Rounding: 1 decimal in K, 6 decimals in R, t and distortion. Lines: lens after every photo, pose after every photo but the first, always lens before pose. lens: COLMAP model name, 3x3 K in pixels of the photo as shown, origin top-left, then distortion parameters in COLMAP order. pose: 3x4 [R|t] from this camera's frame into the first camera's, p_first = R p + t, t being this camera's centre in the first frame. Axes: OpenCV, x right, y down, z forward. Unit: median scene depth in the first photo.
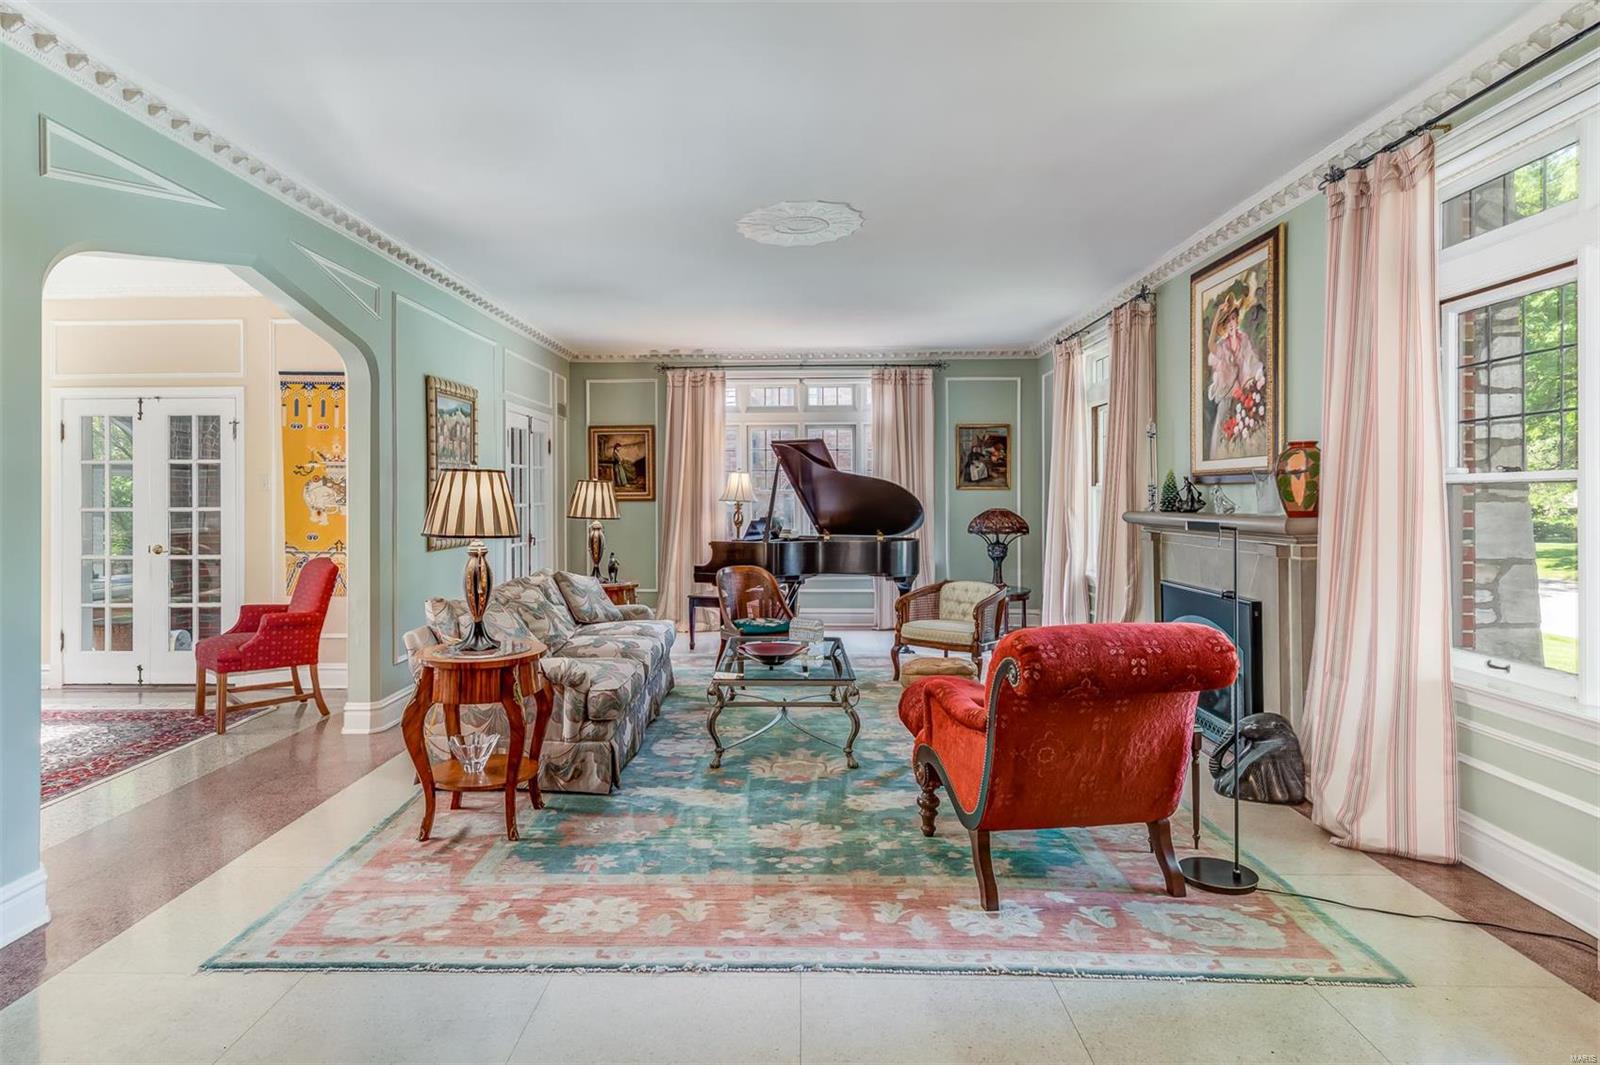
lens RADIAL K [[893.7, 0, 772.3], [0, 893.7, 493.3], [0, 0, 1]] dist [0.007136, 0.000571]
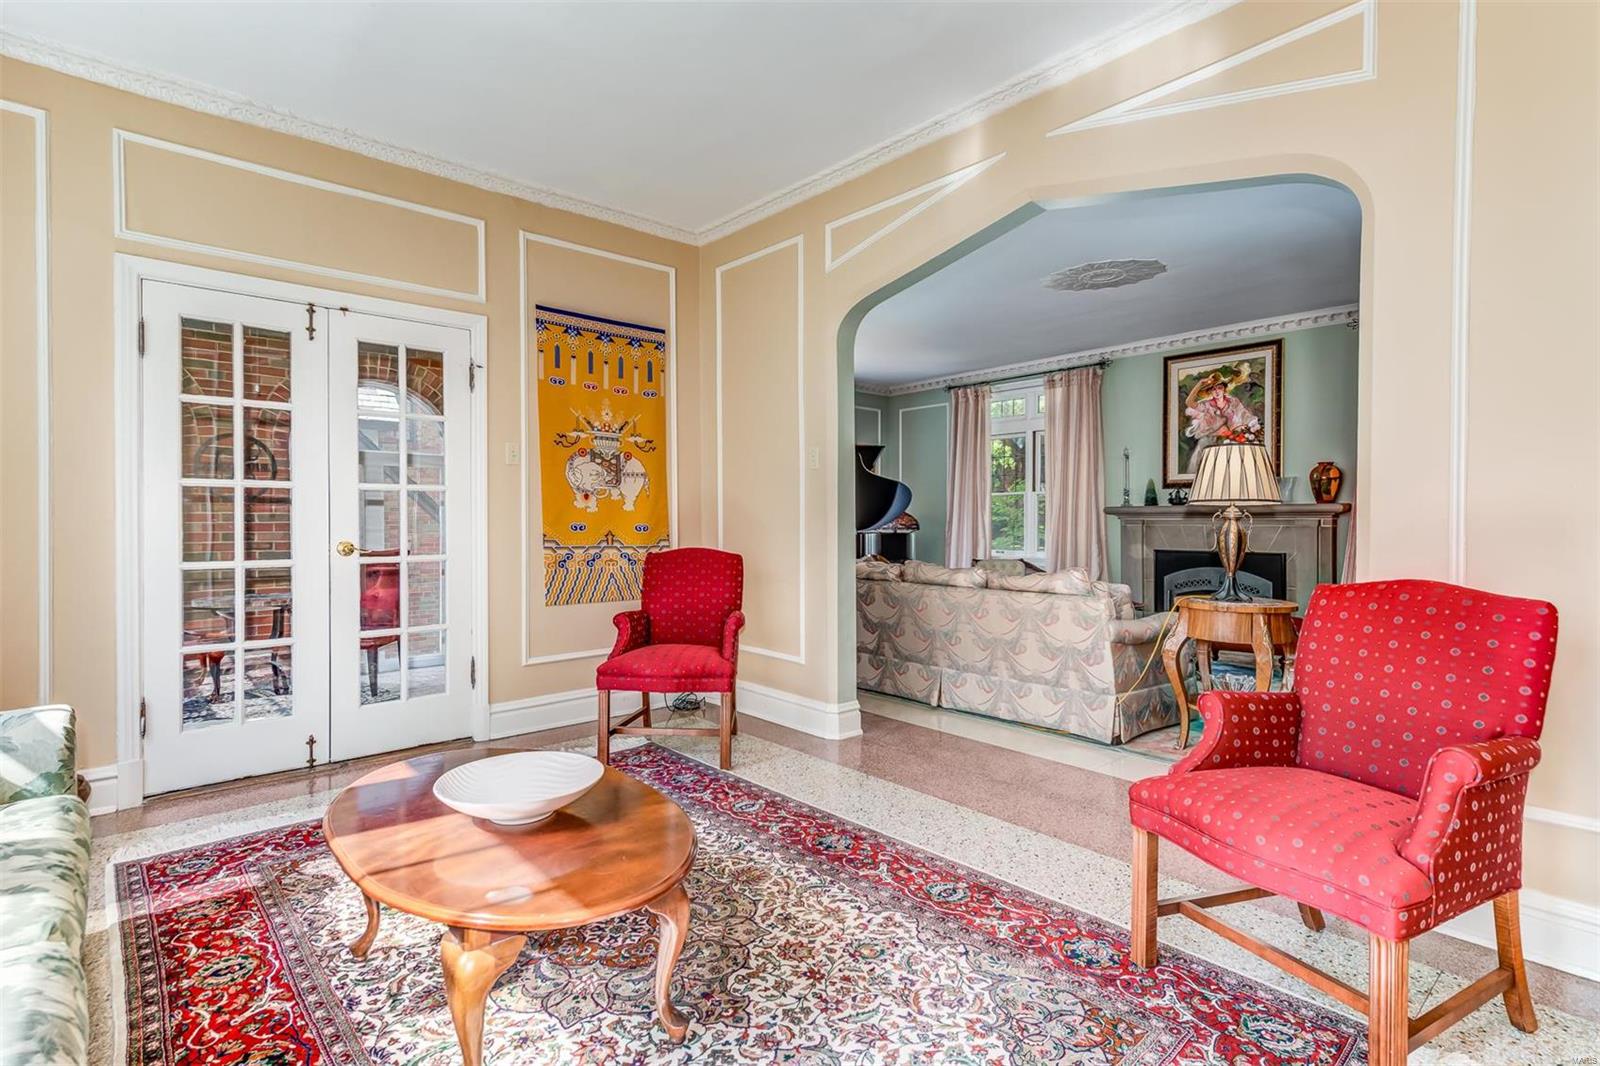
lens RADIAL K [[786.1, 0, 807.0], [0, 786.1, 524.2], [0, 0, 1]] dist [0.018758, -0.000618]
pose [[0.722328, -0.001038, 0.691549, -0.833797], [-0.003718, 0.999979, 0.005385, 0.041305], [-0.691540, -0.006461, 0.722309, 0.368388]]
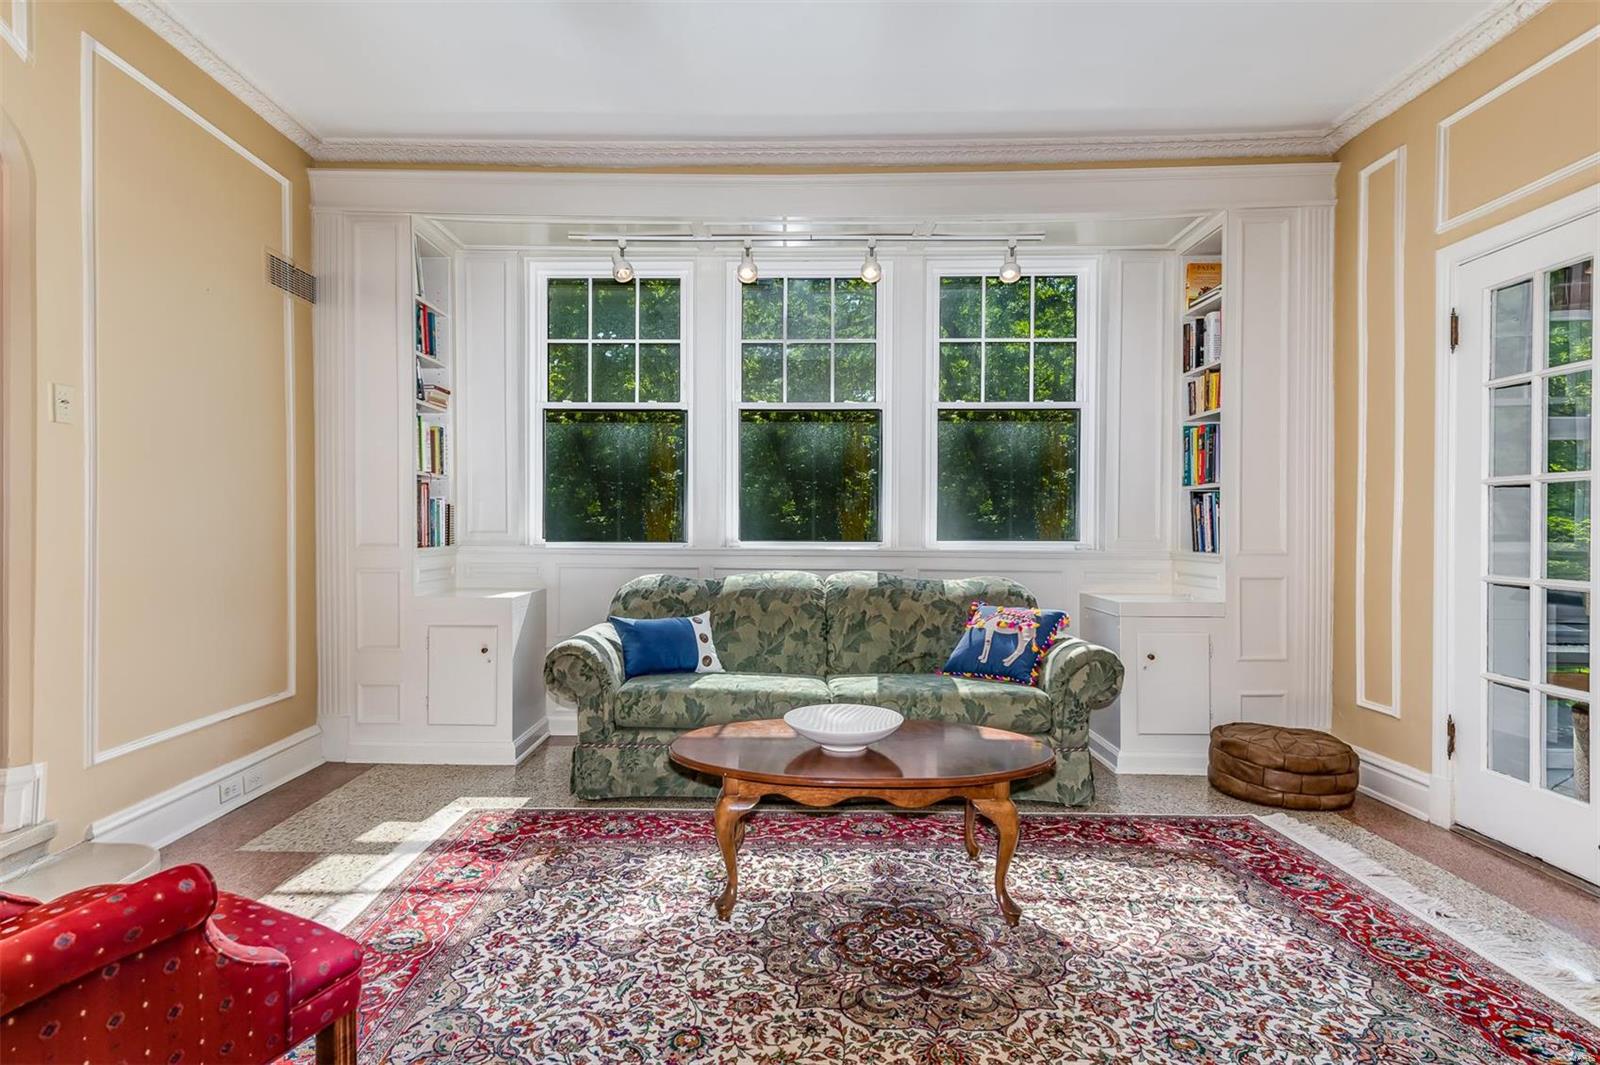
lens RADIAL K [[832.2, 0, 751.4], [0, 832.2, 529.6], [0, 0, 1]] dist [0.001529, -0.000206]
pose [[-0.007275, 0.008799, -0.999935, -0.334819], [-0.002669, 0.999958, 0.008818, 0.043050], [0.999970, 0.002733, -0.007251, 0.596808]]
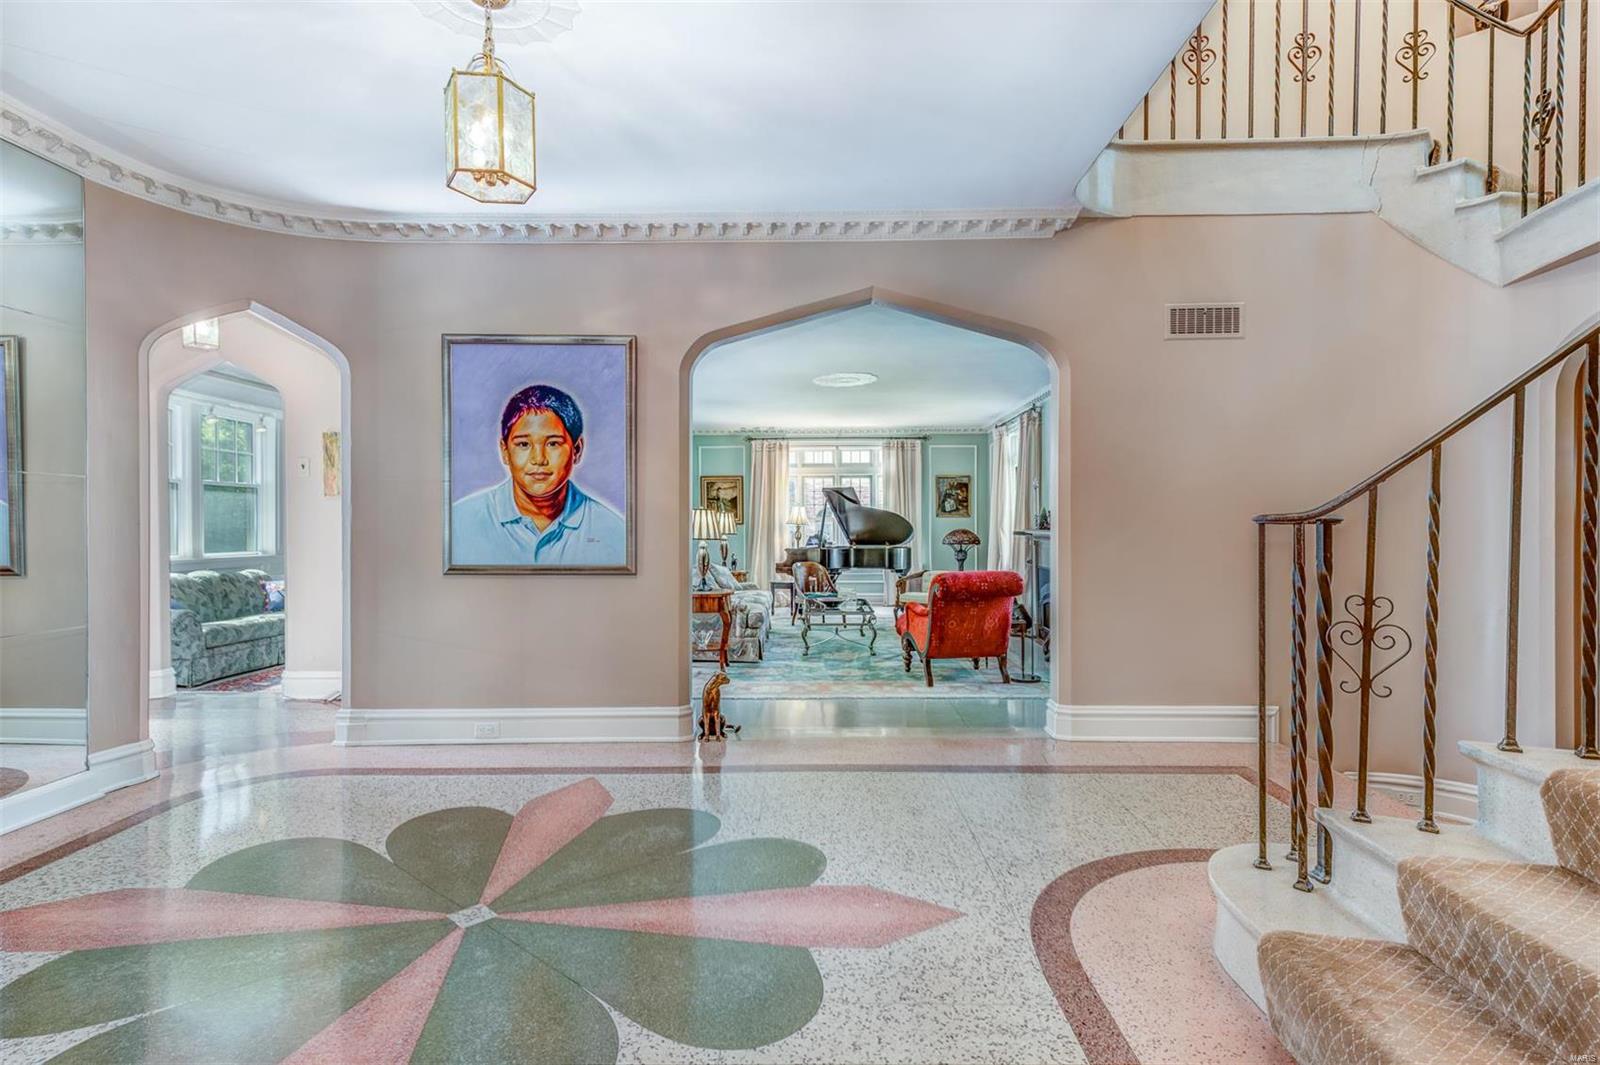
lens RADIAL K [[786.1, 0, 807.0], [0, 786.1, 523.7], [0, 0, 1]] dist [0.018758, -0.000618]
pose [[0.999875, -0.000621, 0.015781, -0.060205], [0.000523, 0.999981, 0.006191, -0.001493], [-0.015785, -0.006182, 0.999856, -0.535307]]
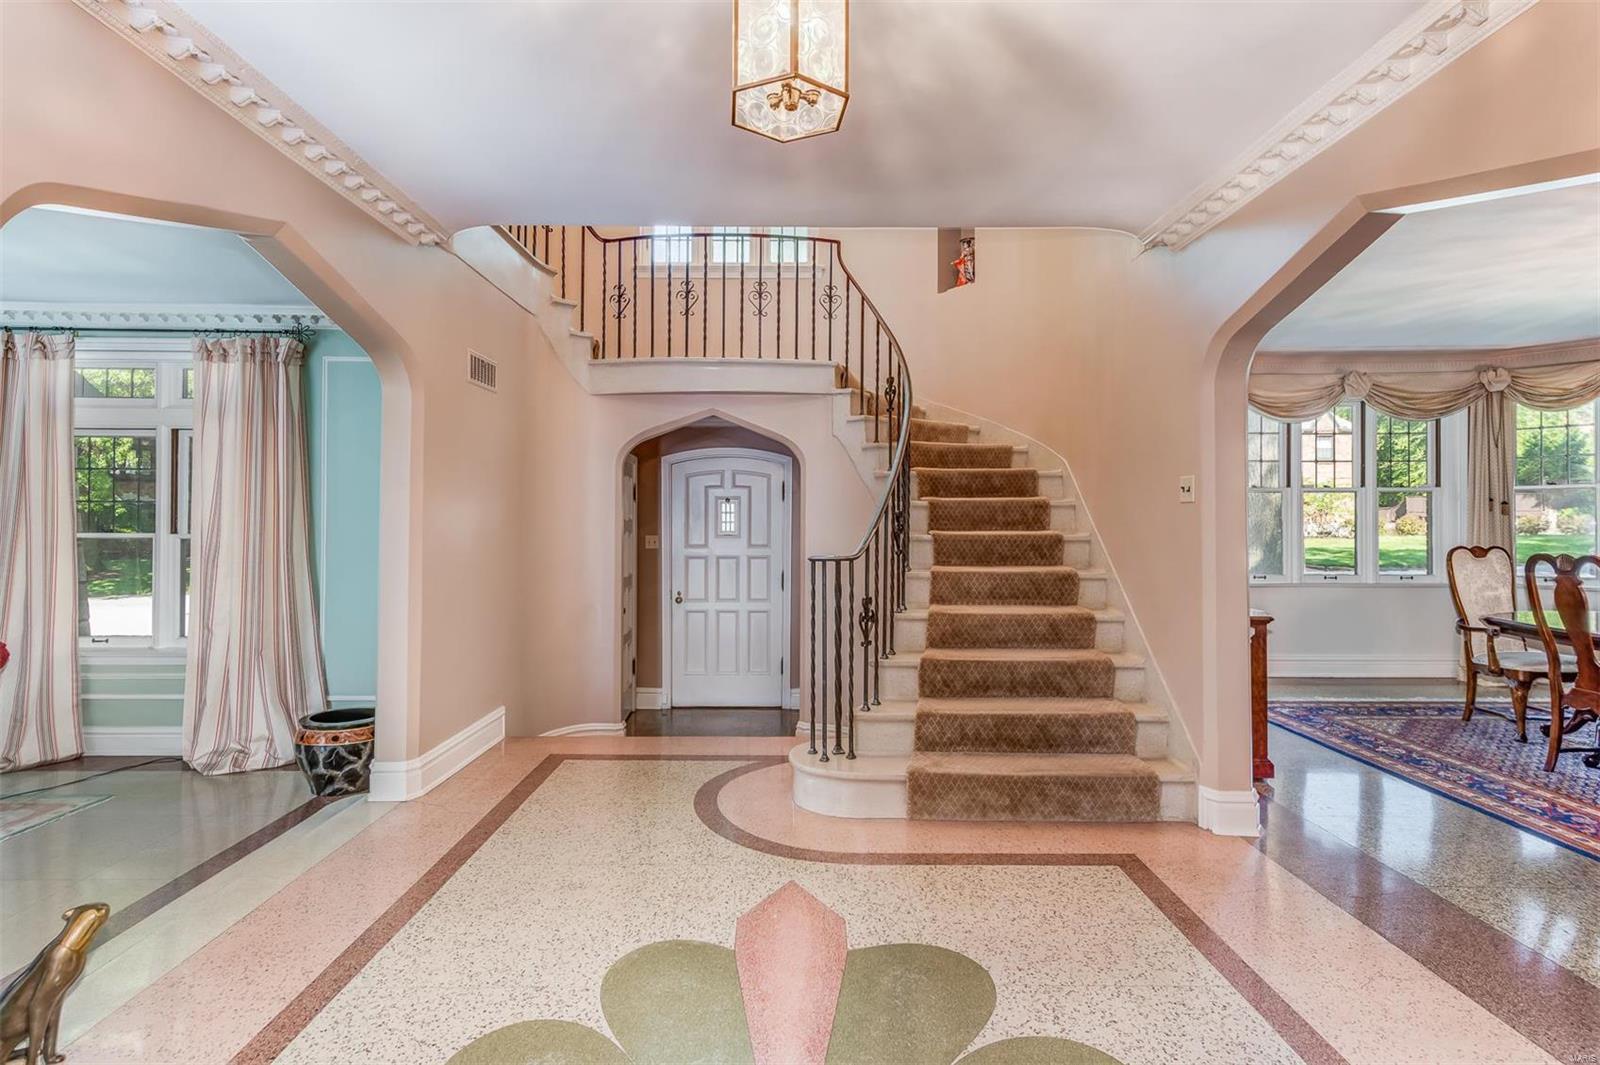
lens RADIAL K [[786.1, 0, 807.0], [0, 786.1, 523.7], [0, 0, 1]] dist [0.018758, -0.000618]
pose [[-0.041223, 0.001583, 0.999149, -0.428951], [-0.008635, 0.999961, -0.001941, -0.025425], [-0.999113, -0.008708, -0.041208, -0.172956]]
